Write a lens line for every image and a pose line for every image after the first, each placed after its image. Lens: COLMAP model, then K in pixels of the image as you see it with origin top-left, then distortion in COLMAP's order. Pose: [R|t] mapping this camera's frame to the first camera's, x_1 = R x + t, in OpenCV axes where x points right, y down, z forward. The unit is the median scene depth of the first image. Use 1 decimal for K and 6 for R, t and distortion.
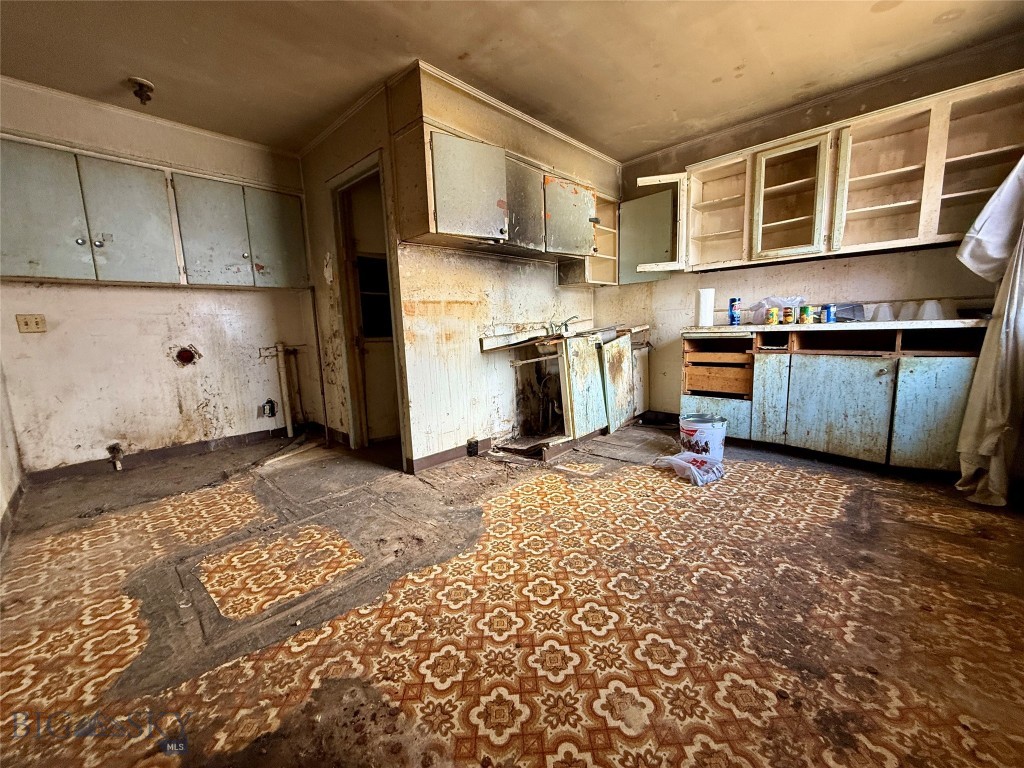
lens RADIAL K [[411.5, 0, 512.3], [0, 411.5, 386.5], [0, 0, 1]] dist [0.001212, -0.000453]
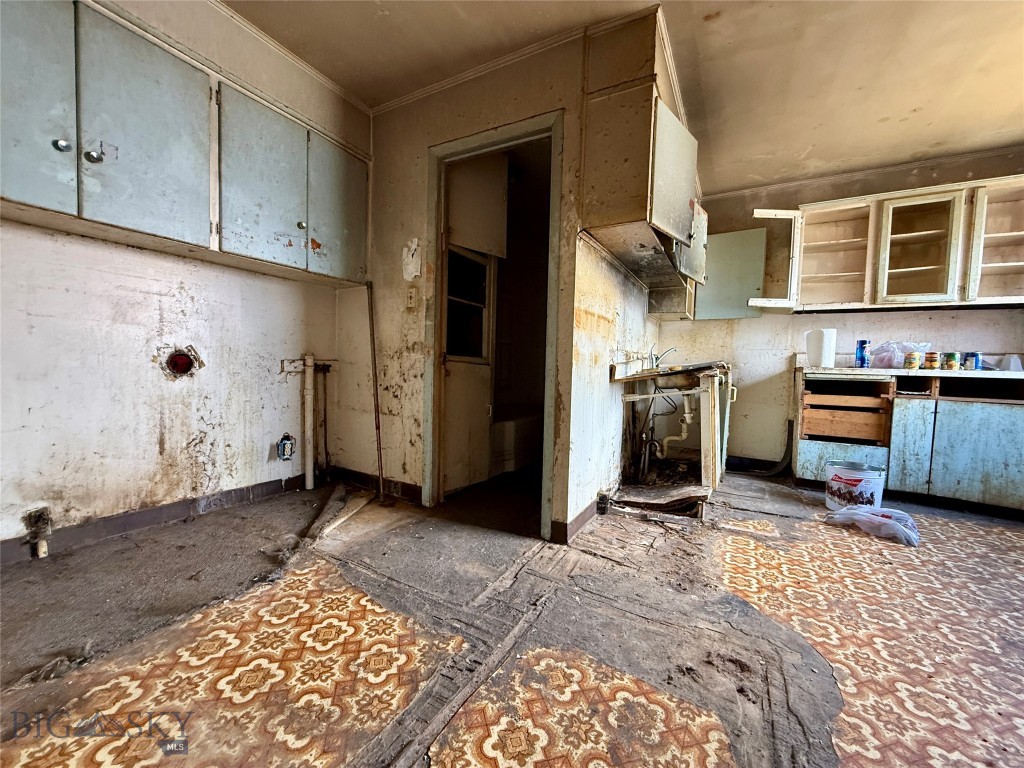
lens RADIAL K [[411.5, 0, 511.3], [0, 411.5, 386.0], [0, 0, 1]] dist [0.001212, -0.000453]
pose [[0.966744, 0.051551, 0.250498, -0.510139], [-0.027336, 0.994692, -0.099202, 0.011708], [-0.254282, 0.089055, 0.963021, 0.293513]]
